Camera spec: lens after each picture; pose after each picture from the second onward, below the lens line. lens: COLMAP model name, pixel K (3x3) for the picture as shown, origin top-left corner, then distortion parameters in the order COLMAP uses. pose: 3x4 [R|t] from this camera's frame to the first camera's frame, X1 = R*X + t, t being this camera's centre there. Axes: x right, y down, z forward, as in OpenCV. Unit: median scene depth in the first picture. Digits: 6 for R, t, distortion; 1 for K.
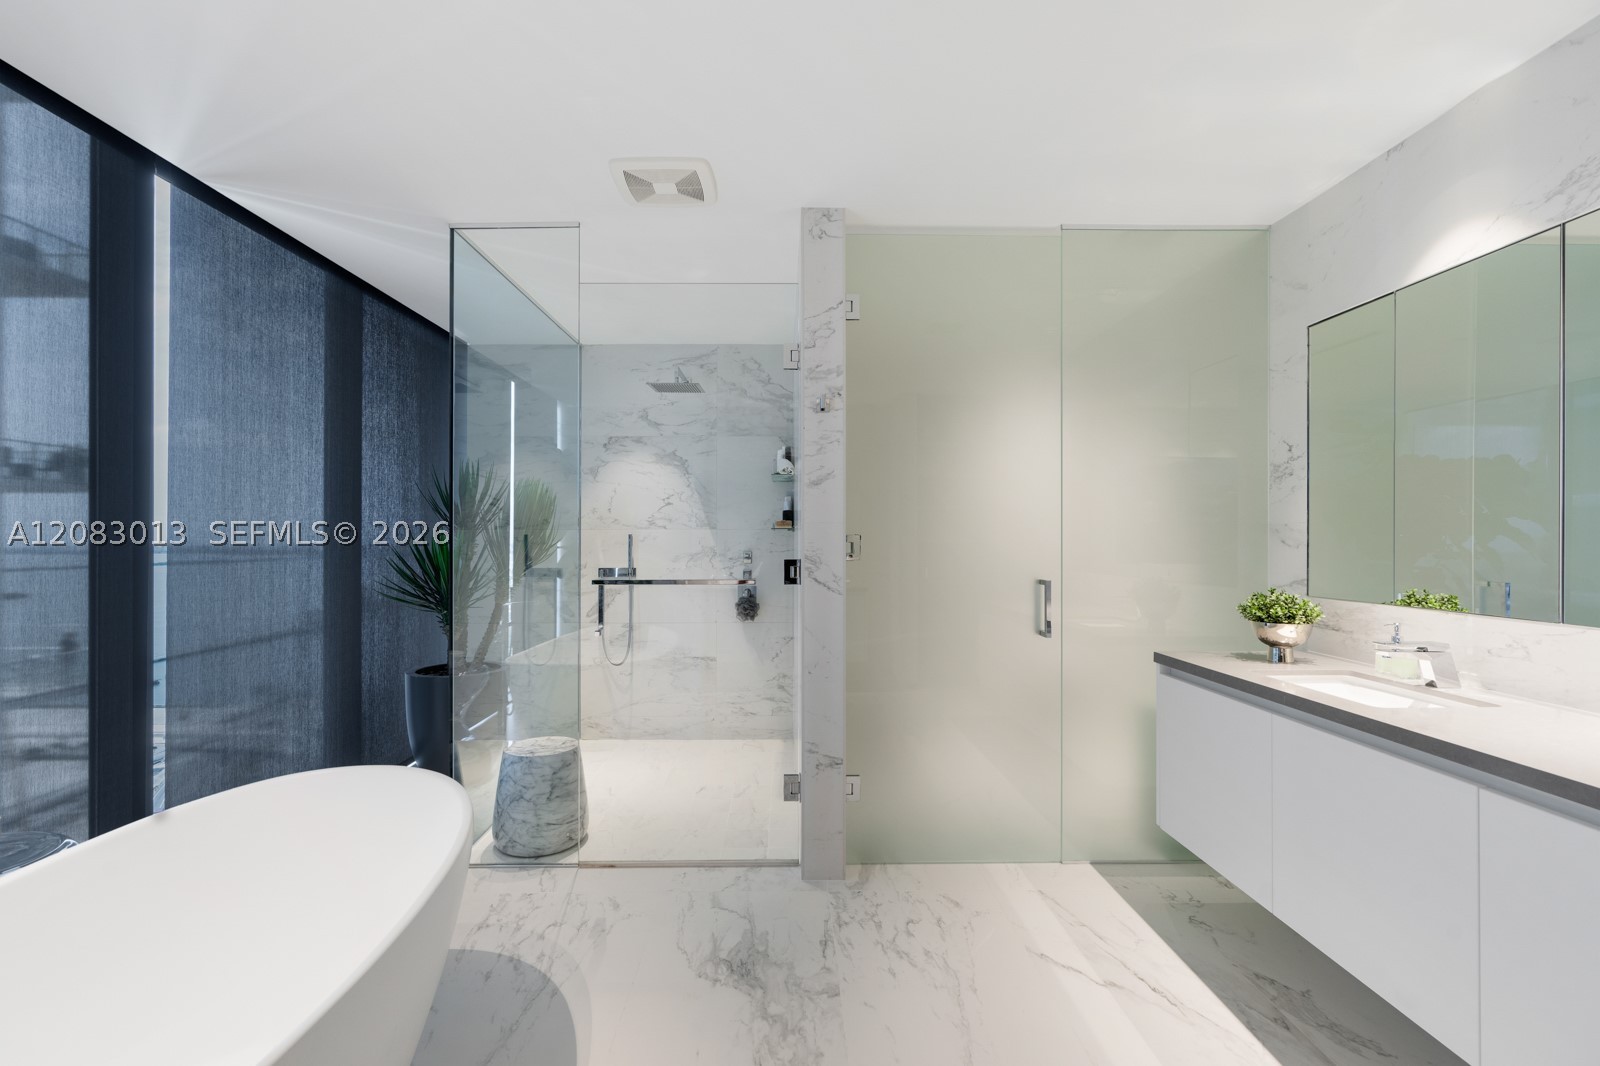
lens RADIAL K [[715.3, 0, 792.0], [0, 715.3, 532.4], [0, 0, 1]] dist [-0.003740, -0.000404]
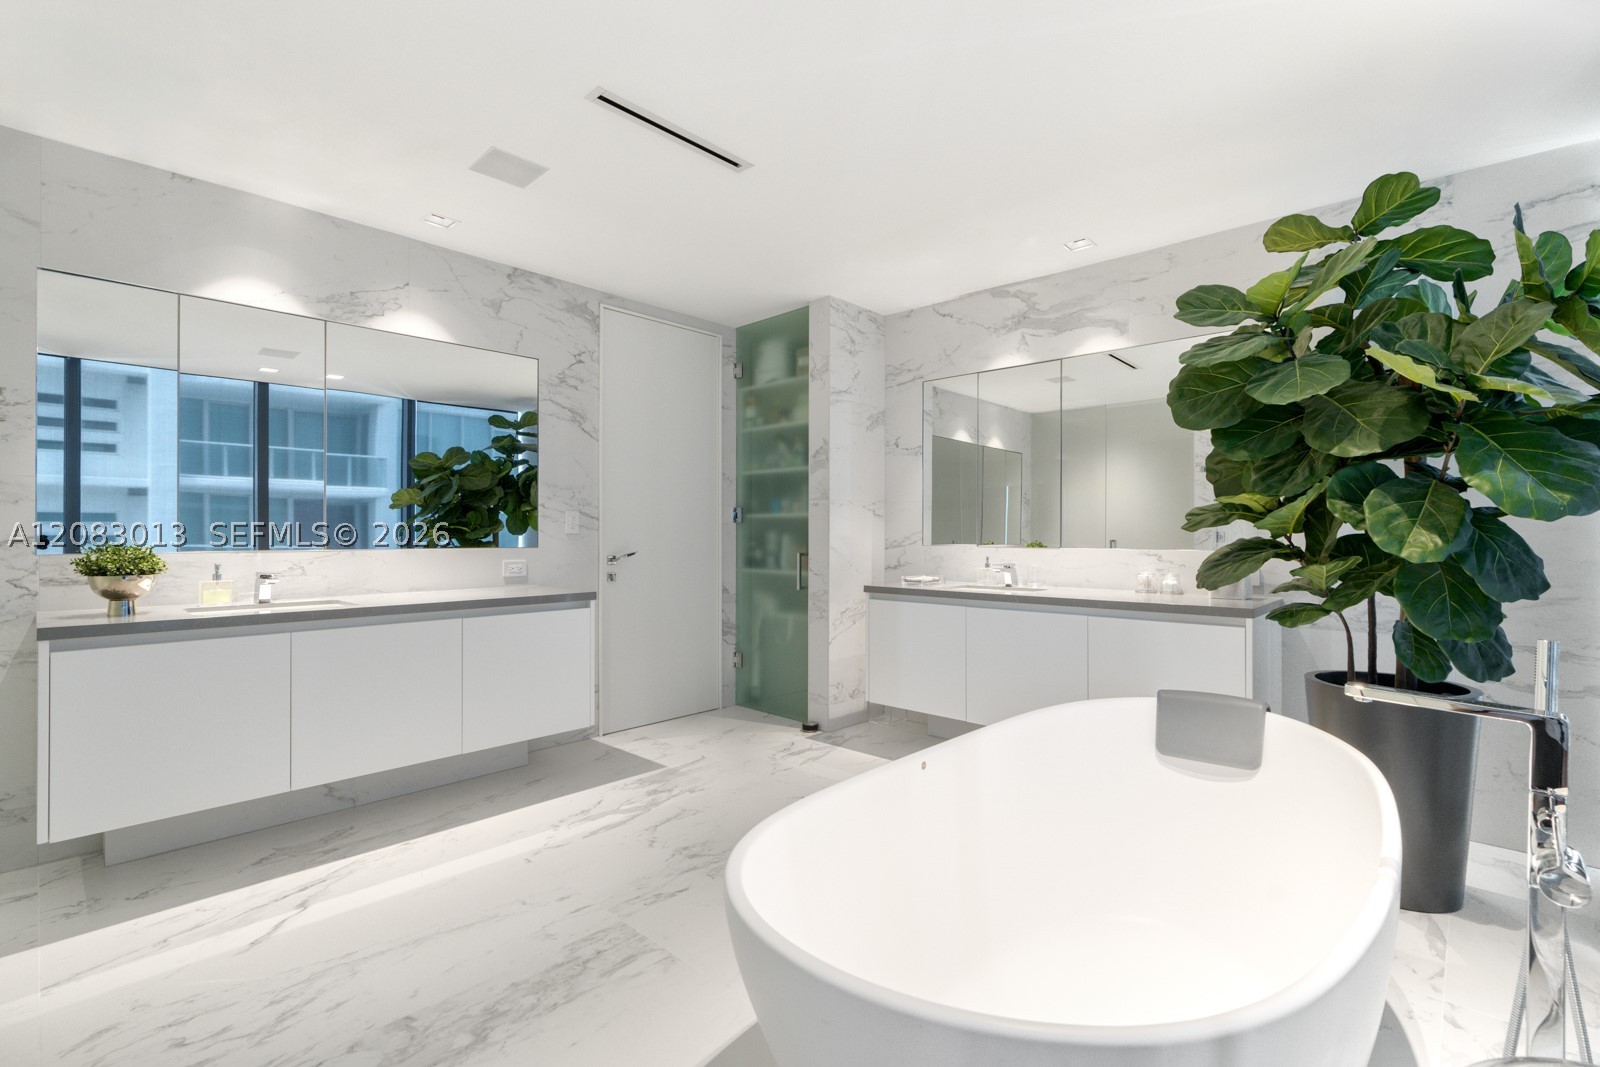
lens RADIAL K [[715.3, 0, 792.0], [0, 715.3, 532.9], [0, 0, 1]] dist [-0.003740, -0.000404]
pose [[-0.716008, 0.001523, 0.698090, -0.705619], [-0.004117, 0.999971, -0.006404, 0.068292], [-0.698080, -0.007460, -0.715981, 1.074491]]
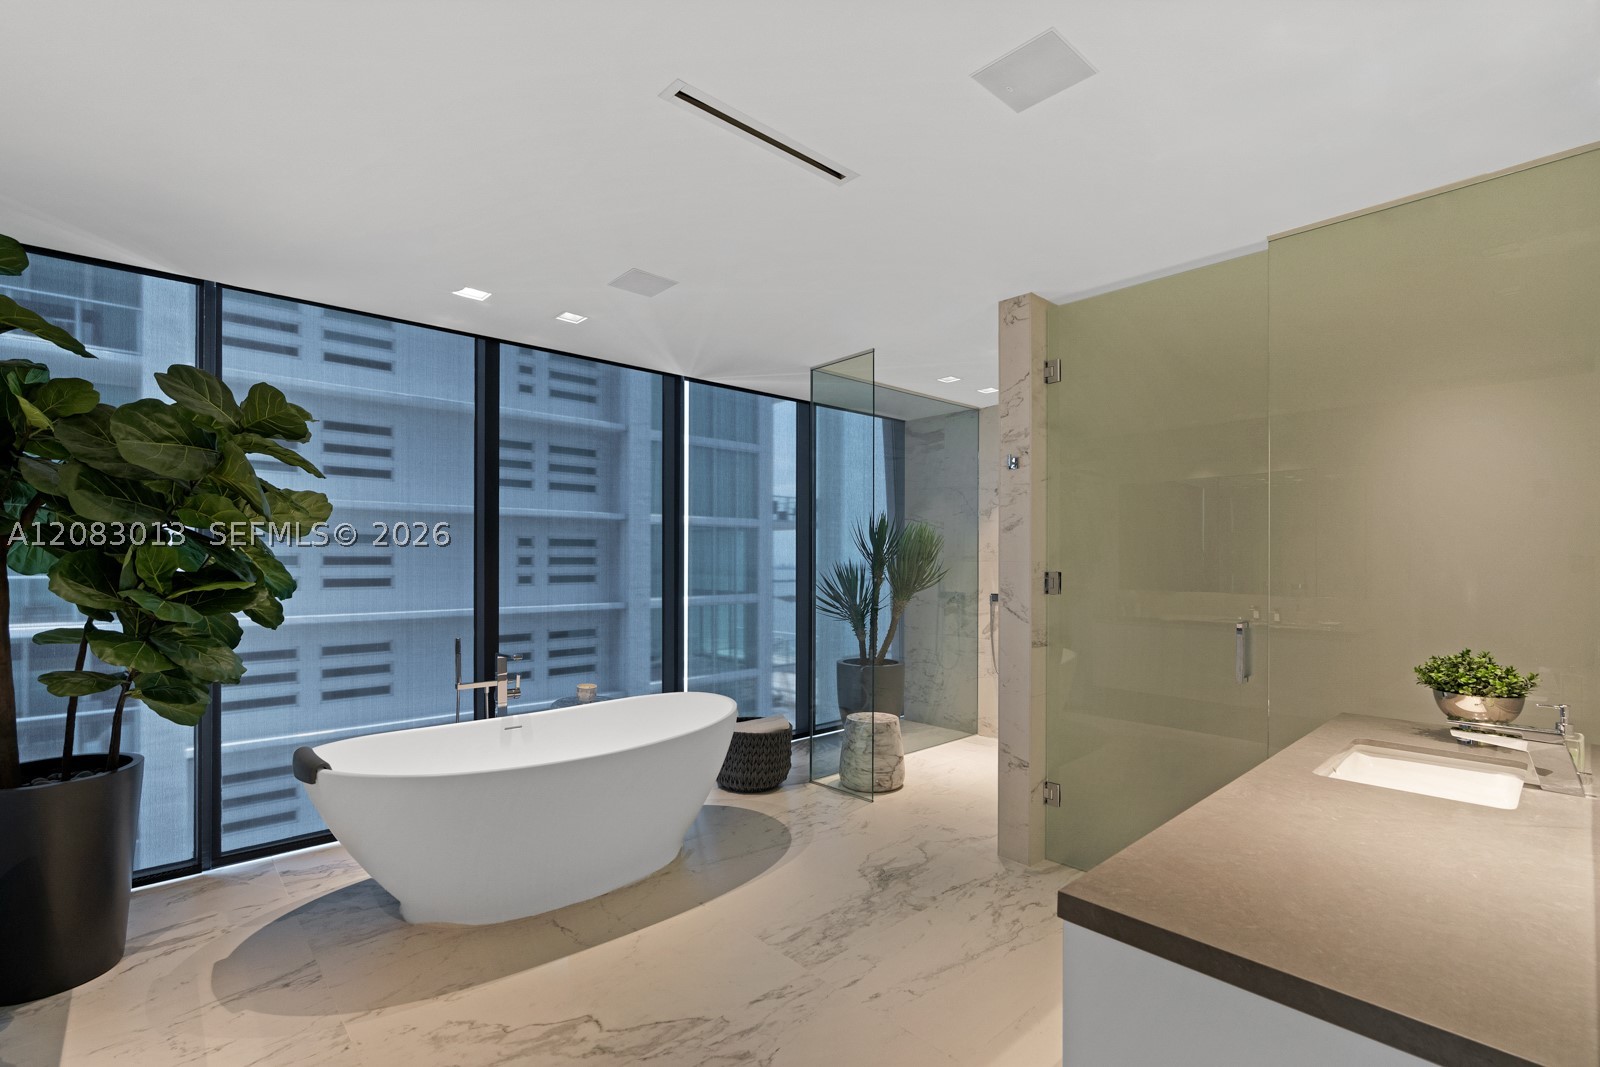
lens RADIAL K [[729.5, 0, 803.5], [0, 729.5, 554.0], [0, 0, 1]] dist [-0.000244, -0.000176]
pose [[0.671405, -0.002143, -0.741087, 0.793810], [0.001719, 0.999998, -0.001335, -0.028257], [0.741088, -0.000377, 0.671407, -0.086670]]
